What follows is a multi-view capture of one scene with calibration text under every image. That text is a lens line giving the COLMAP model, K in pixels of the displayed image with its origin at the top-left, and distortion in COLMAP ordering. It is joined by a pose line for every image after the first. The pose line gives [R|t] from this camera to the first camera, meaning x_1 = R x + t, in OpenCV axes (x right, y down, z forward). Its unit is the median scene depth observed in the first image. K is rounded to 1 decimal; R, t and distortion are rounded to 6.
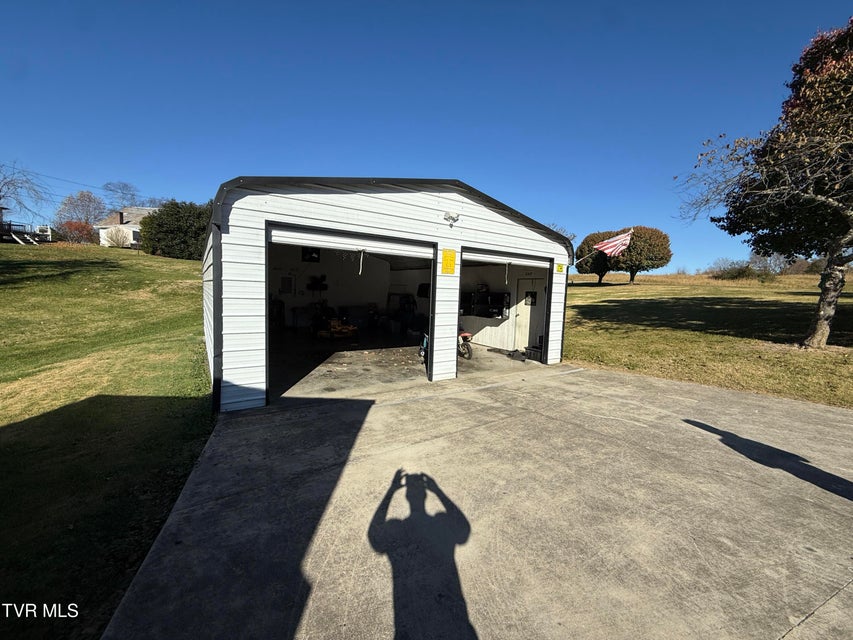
lens RADIAL K [[334.8, 0, 425.4], [0, 334.8, 319.1], [0, 0, 1]] dist [0.000715, -0.000848]
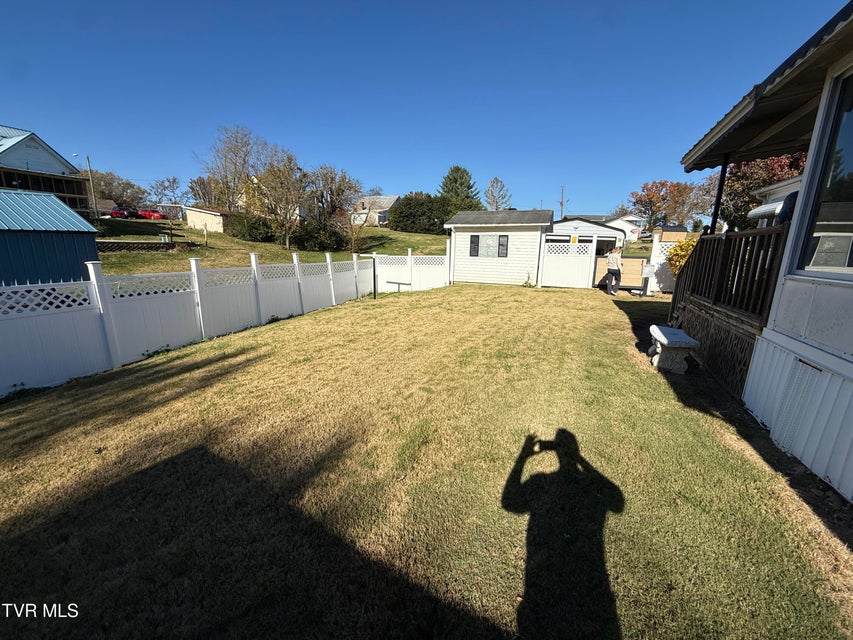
lens RADIAL K [[334.8, 0, 425.4], [0, 334.8, 319.1], [0, 0, 1]] dist [0.000715, -0.000848]
pose [[0.901919, 0.070253, -0.426153, 0.051633], [-0.023490, 0.993201, 0.114019, 0.068487], [0.431265, -0.092825, 0.897437, -0.693800]]
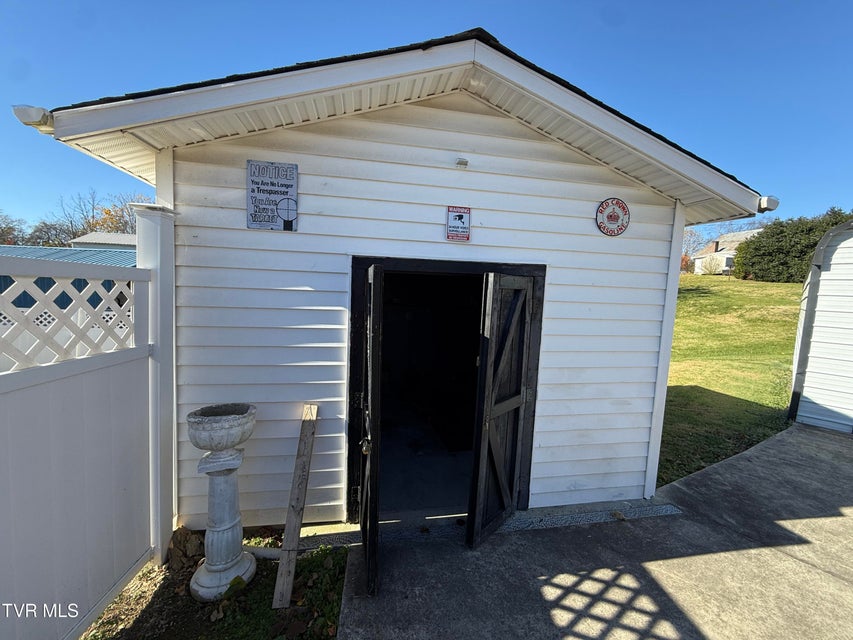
lens RADIAL K [[334.8, 0, 425.4], [0, 334.8, 319.1], [0, 0, 1]] dist [0.000715, -0.000848]
pose [[0.139799, 0.053585, -0.988729, 0.068200], [-0.123306, 0.991704, 0.036312, 0.007205], [0.982472, 0.116840, 0.145246, -0.096060]]
